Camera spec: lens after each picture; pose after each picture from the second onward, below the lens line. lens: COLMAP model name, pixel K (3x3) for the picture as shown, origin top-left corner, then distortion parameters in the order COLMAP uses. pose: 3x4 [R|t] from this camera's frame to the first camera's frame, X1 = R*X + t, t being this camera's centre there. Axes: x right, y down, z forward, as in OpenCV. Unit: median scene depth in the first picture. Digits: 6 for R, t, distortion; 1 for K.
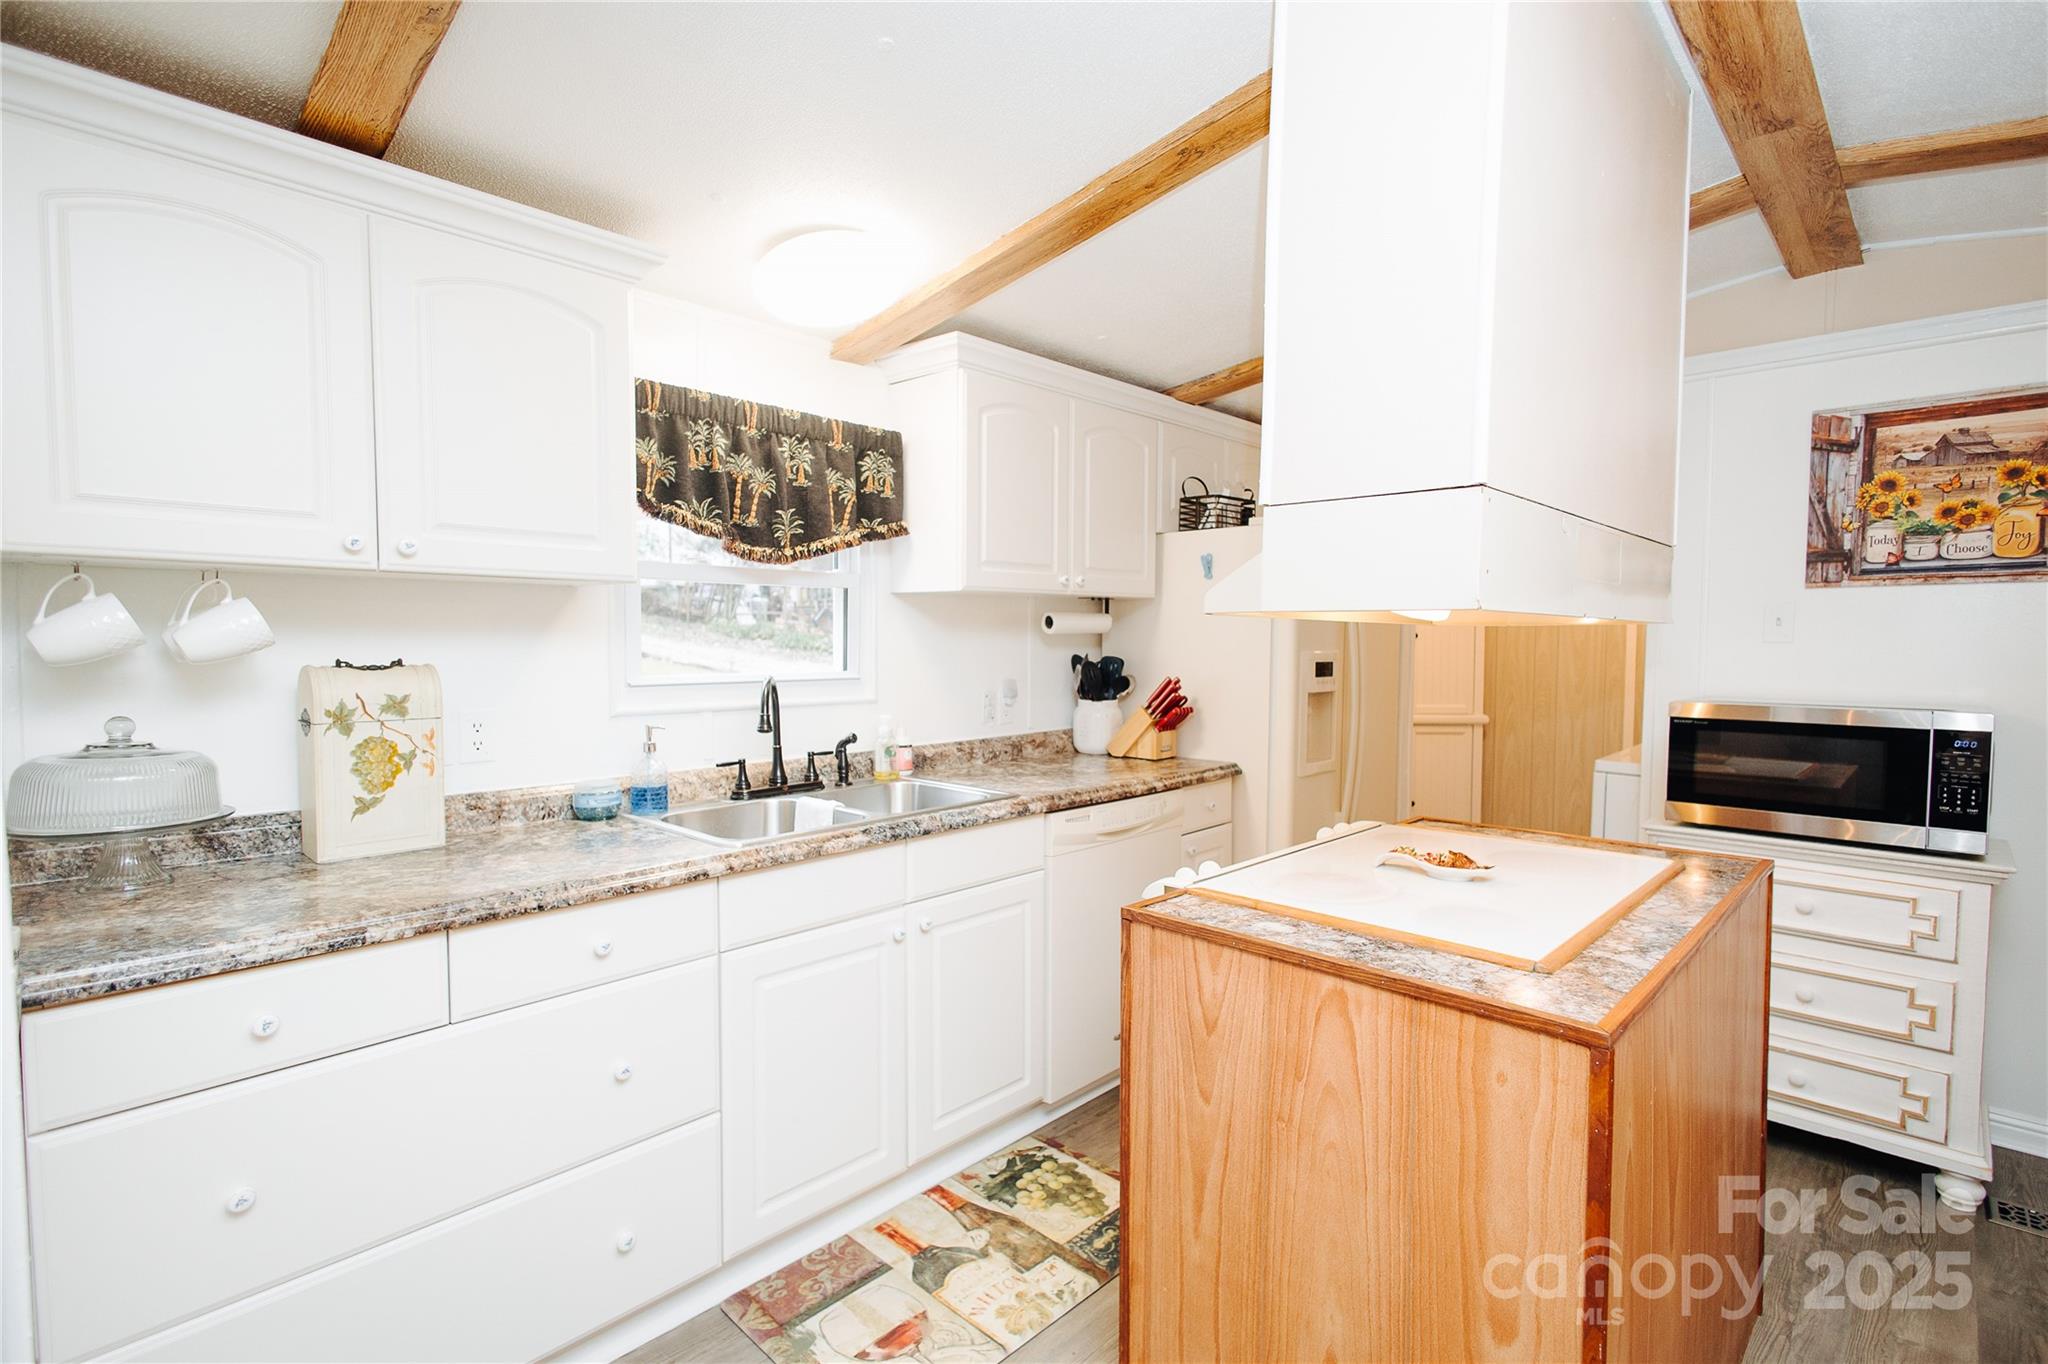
lens RADIAL K [[953.4, 0, 1032.9], [0, 953.4, 687.2], [0, 0, 1]] dist [0.014401, -0.004653]
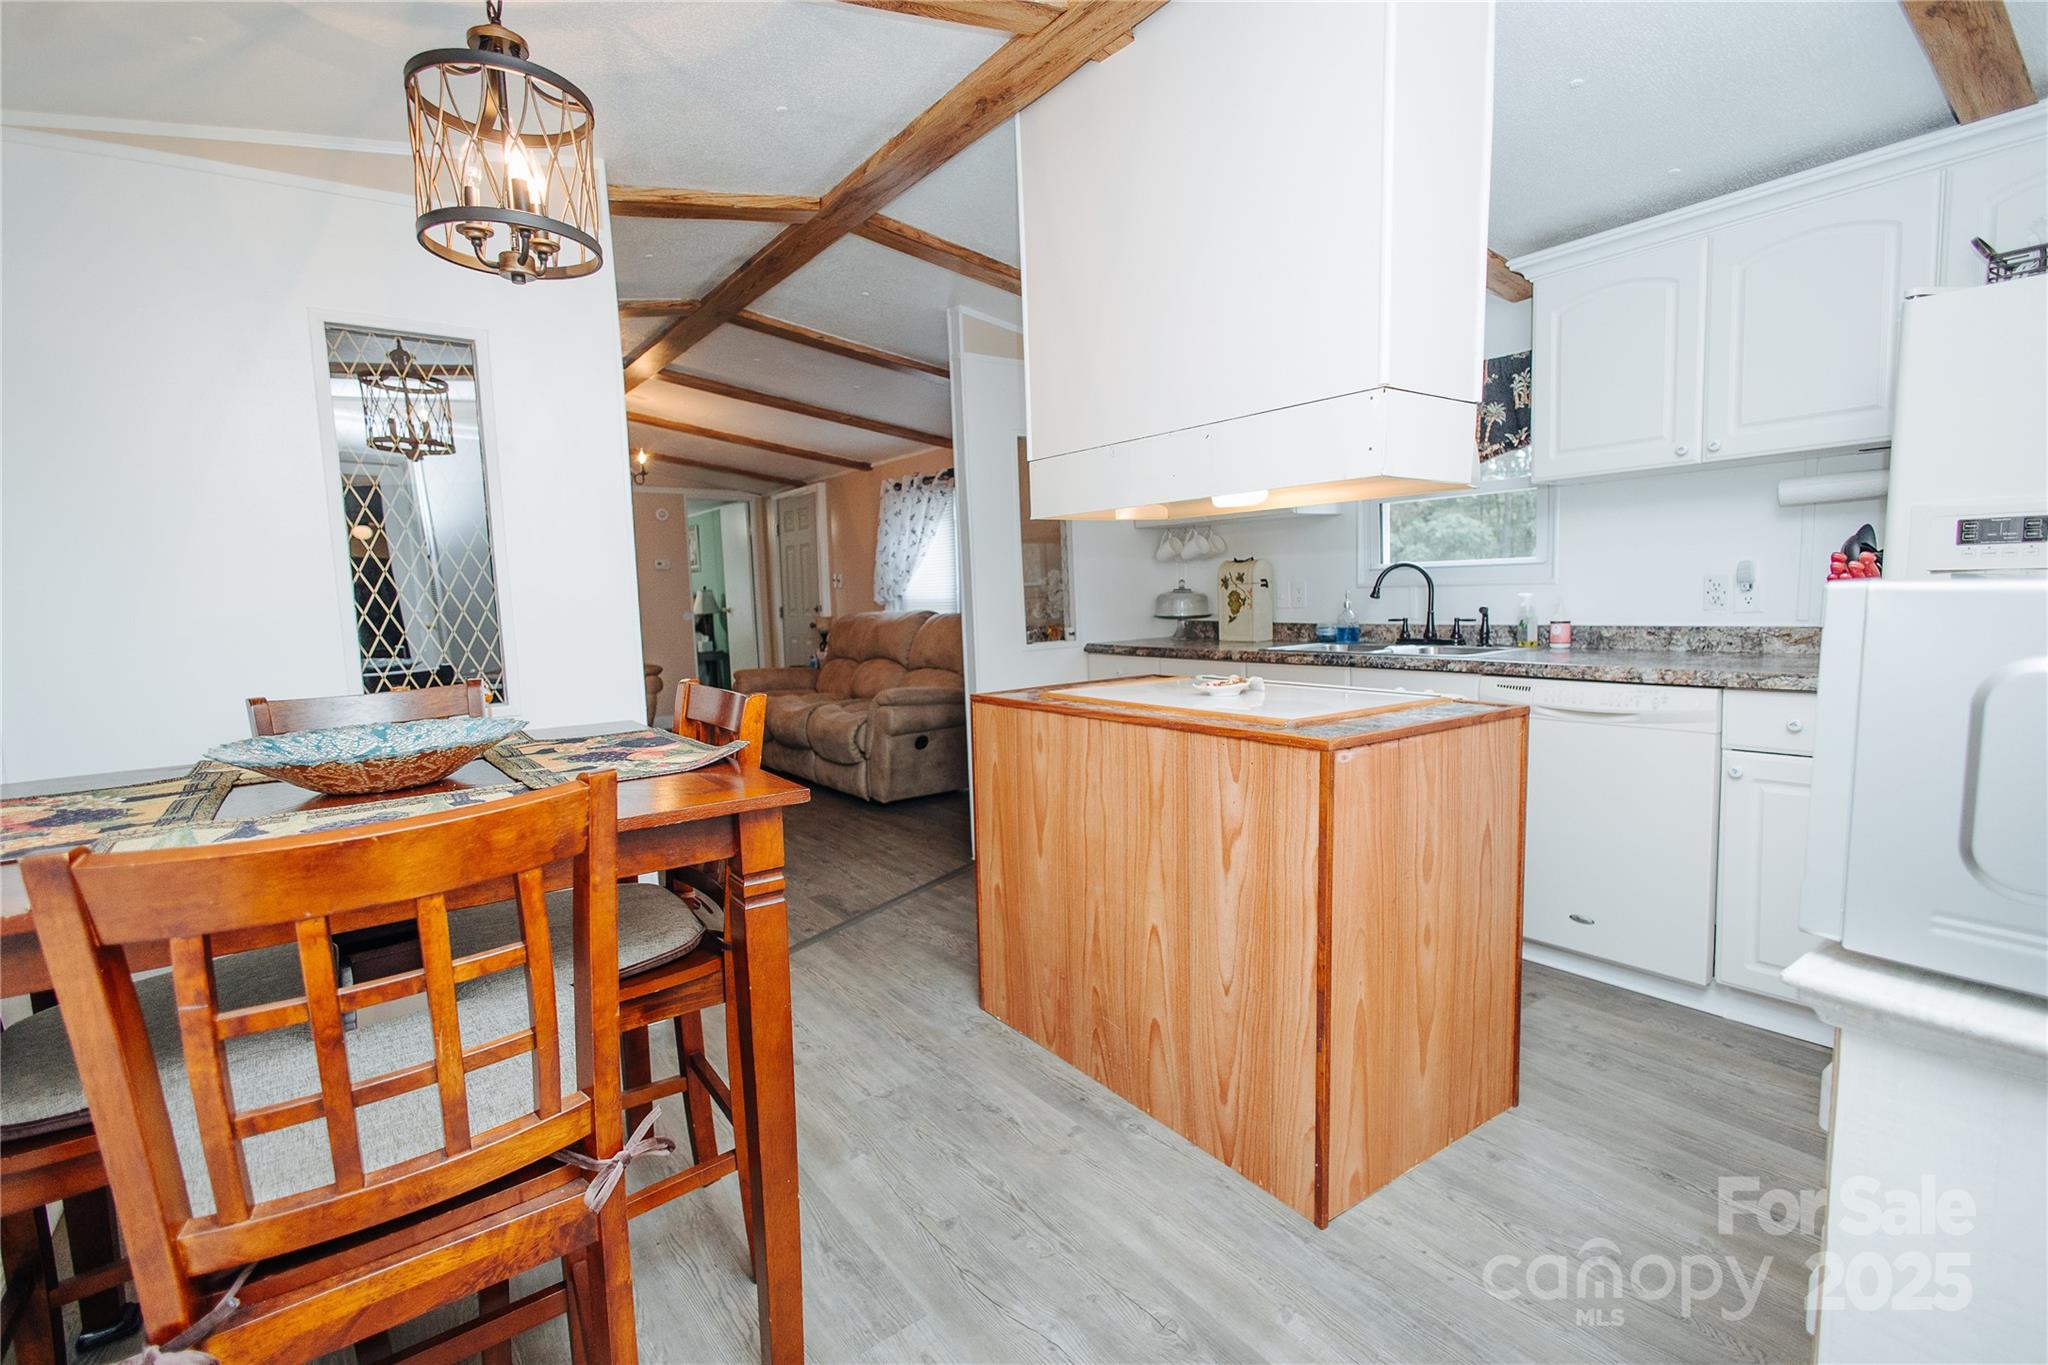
lens RADIAL K [[953.4, 0, 1020.1], [0, 953.4, 683.2], [0, 0, 1]] dist [0.014401, -0.004653]
pose [[-0.183550, 0.102136, -0.977690, 1.257868], [-0.018151, 0.994066, 0.107254, 0.026586], [0.982843, 0.037432, -0.180607, 0.661040]]
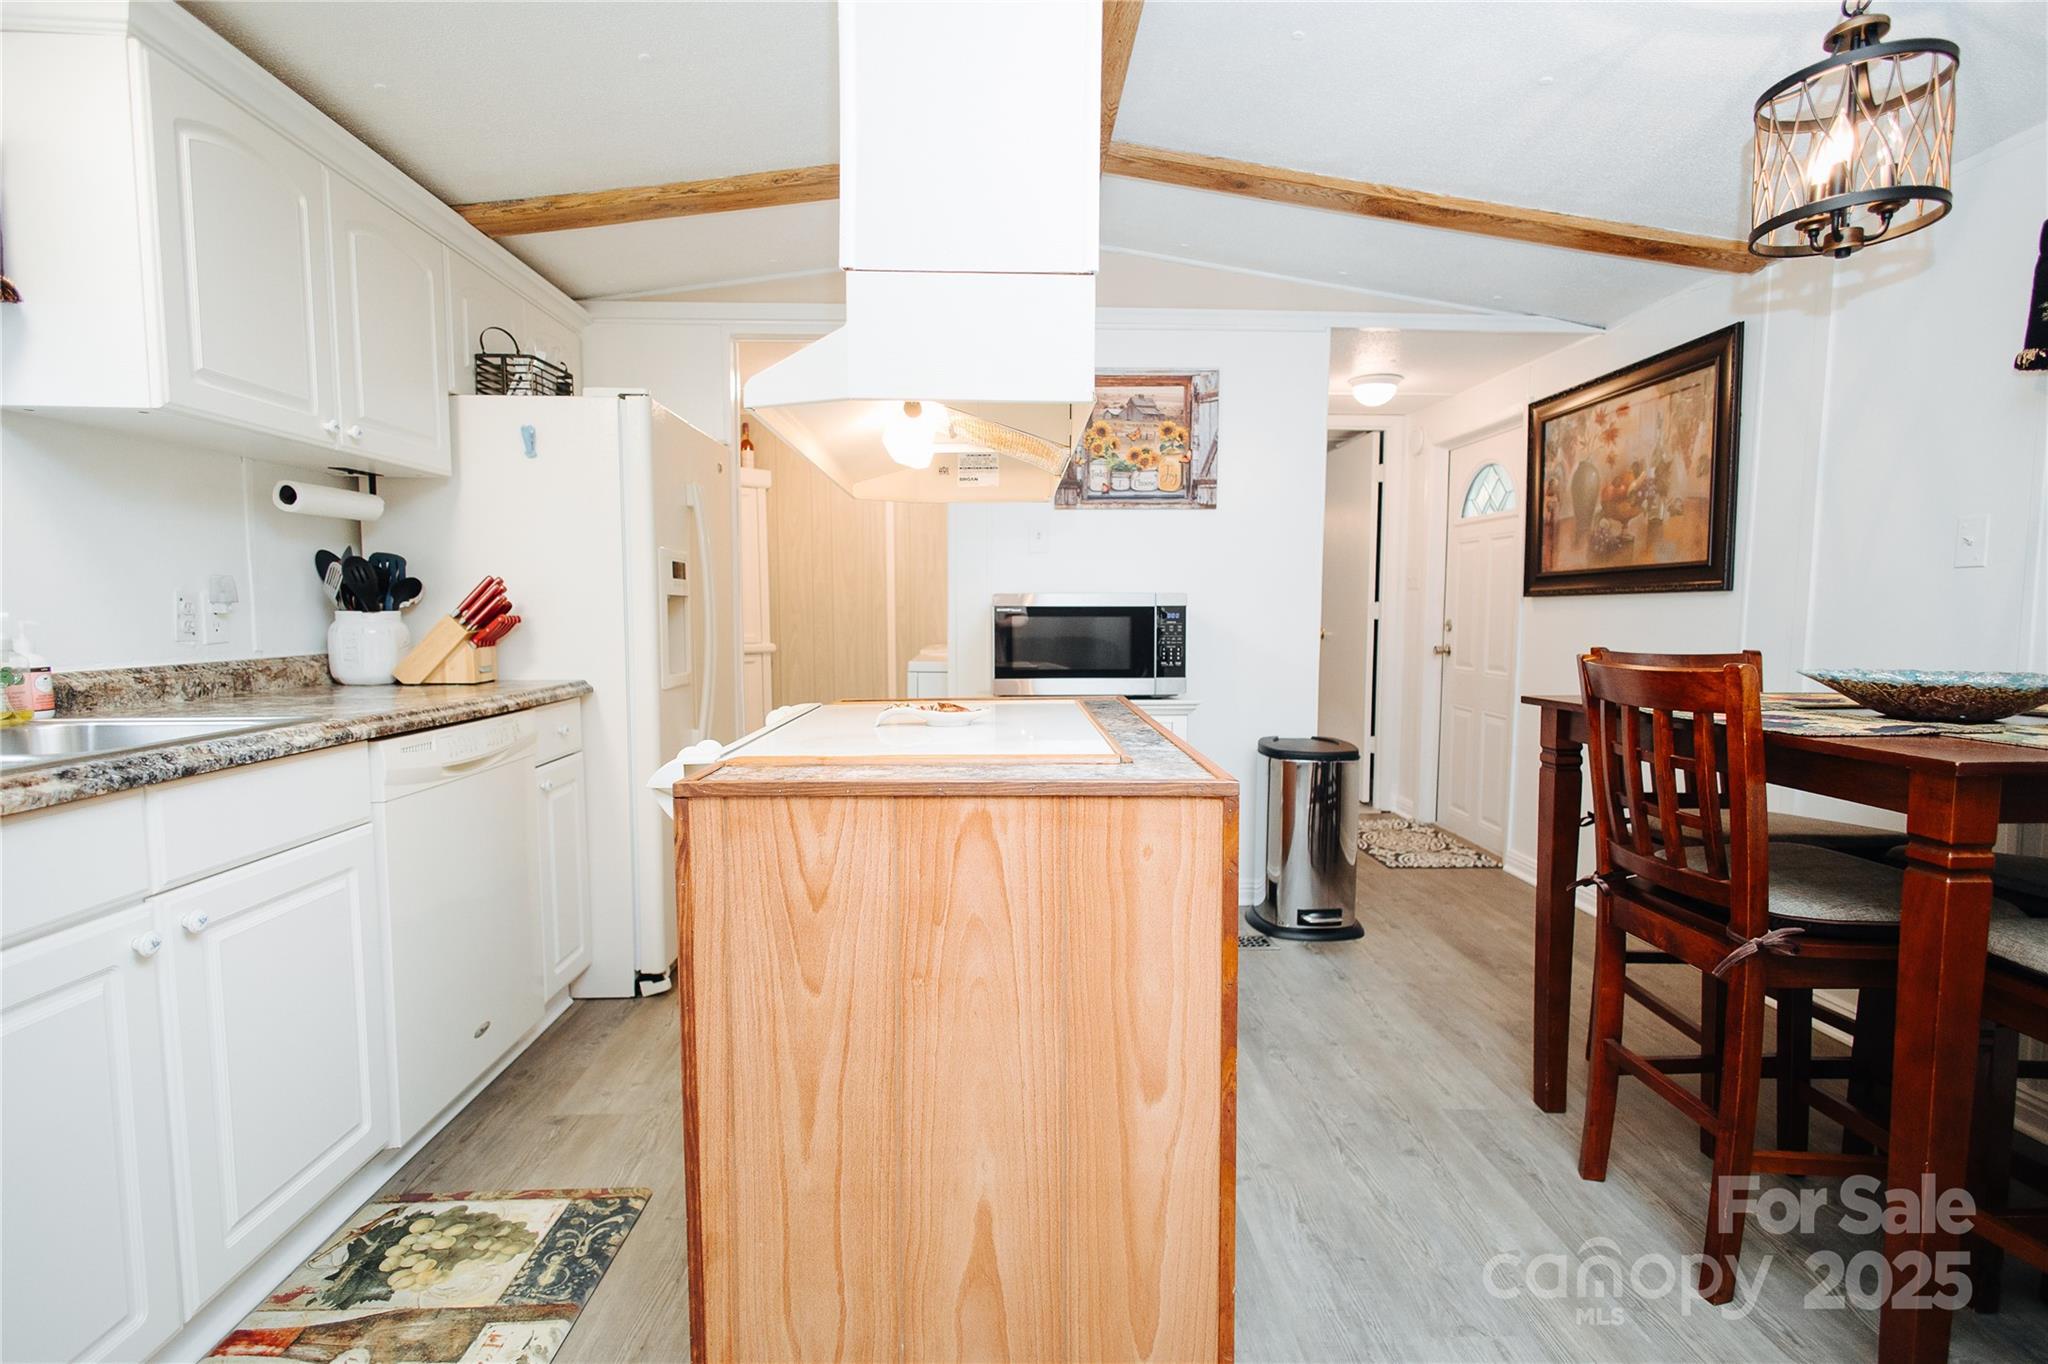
lens RADIAL K [[953.4, 0, 1016.7], [0, 953.4, 688.1], [0, 0, 1]] dist [0.014401, -0.004653]
pose [[0.700836, -0.060859, 0.710721, -0.150865], [0.041364, 0.998145, 0.044682, 0.081461], [-0.712122, -0.001916, 0.702053, 0.170933]]
